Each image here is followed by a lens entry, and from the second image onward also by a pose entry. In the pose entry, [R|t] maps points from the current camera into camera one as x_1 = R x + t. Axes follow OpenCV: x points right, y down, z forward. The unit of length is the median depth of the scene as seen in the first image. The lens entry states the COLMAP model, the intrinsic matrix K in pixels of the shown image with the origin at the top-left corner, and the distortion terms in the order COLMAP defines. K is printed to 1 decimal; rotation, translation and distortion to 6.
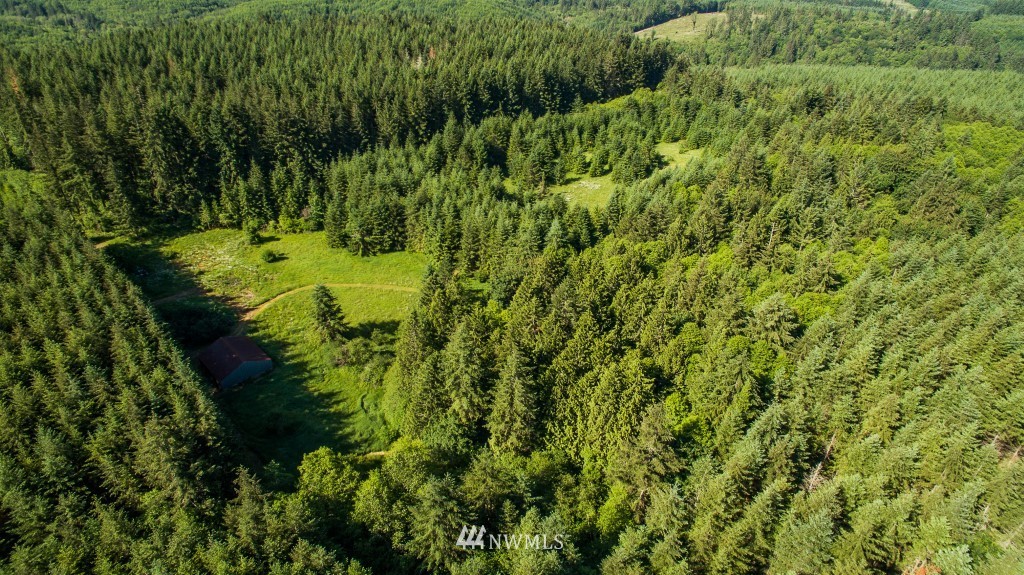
lens RADIAL K [[606.0, 0, 512.0], [0, 606.0, 287.5], [0, 0, 1]] dist [-0.117847, 0.082244]
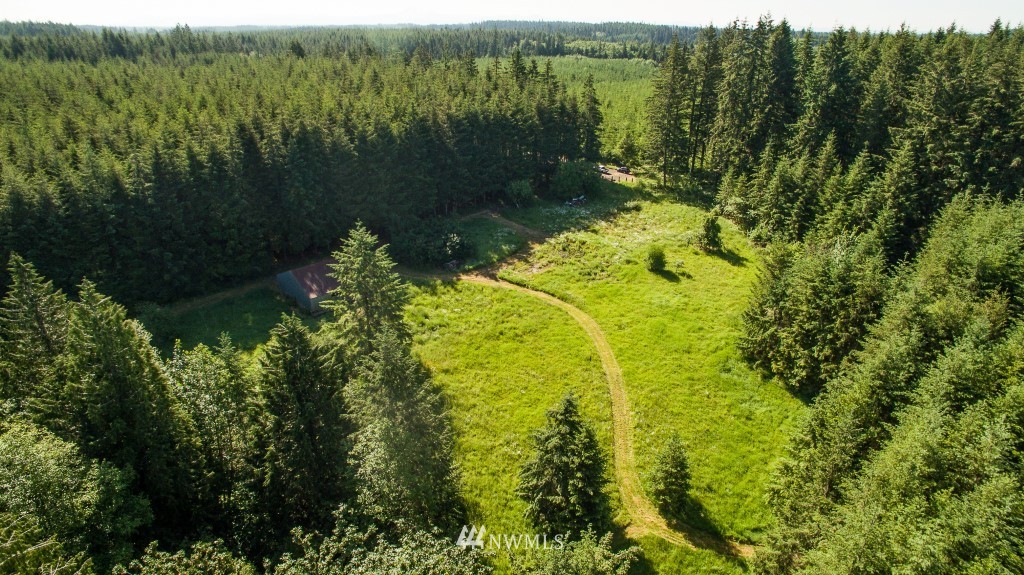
lens RADIAL K [[606.0, 0, 512.0], [0, 606.0, 287.5], [0, 0, 1]] dist [-0.117847, 0.082244]
pose [[-0.026380, 0.391176, -0.919938, 0.079213], [-0.507953, 0.787355, 0.349365, -0.104989], [0.860981, 0.476501, 0.177928, 0.523703]]
